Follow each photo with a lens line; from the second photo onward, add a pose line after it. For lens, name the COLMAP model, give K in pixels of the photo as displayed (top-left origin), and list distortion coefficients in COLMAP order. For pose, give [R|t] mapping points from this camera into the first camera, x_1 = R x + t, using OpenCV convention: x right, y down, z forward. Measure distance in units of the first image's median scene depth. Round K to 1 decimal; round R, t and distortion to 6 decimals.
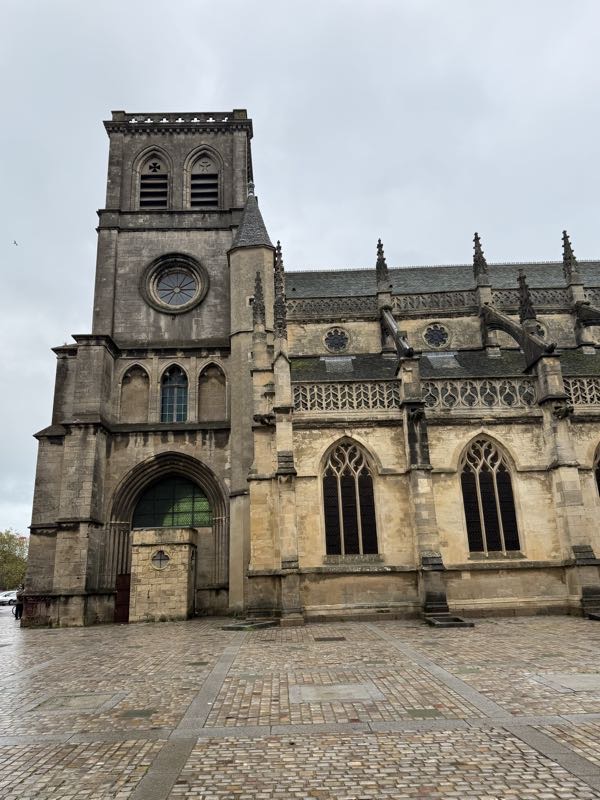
lens RADIAL K [[591.8, 0, 300.0], [0, 591.8, 400.0], [0, 0, 1]] dist [0.155154, -0.279360]
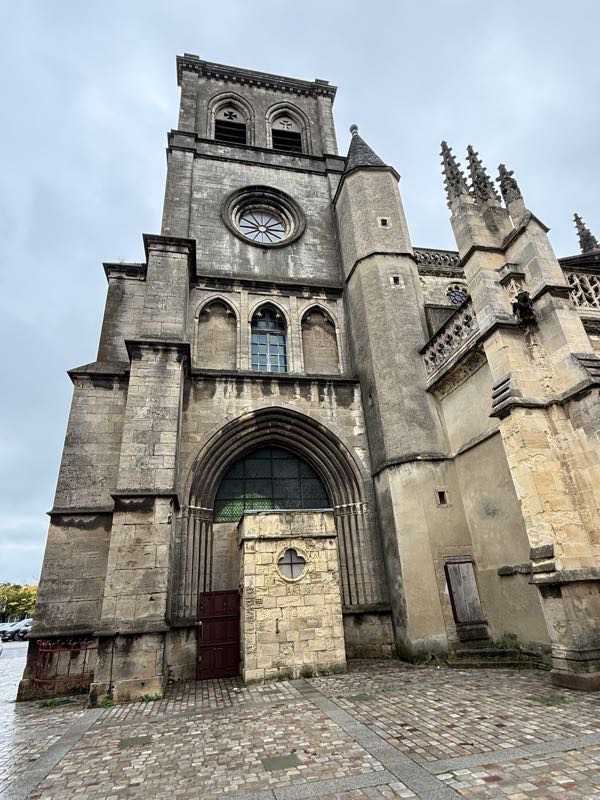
lens RADIAL K [[433.4, 0, 305.4], [0, 433.4, 401.3], [0, 0, 1]] dist [0.002425, 0.000179]
pose [[0.981140, 0.054557, 0.185438, -0.286279], [-0.026143, 0.987981, -0.152349, 0.160586], [-0.191521, 0.144628, 0.970774, 0.522379]]
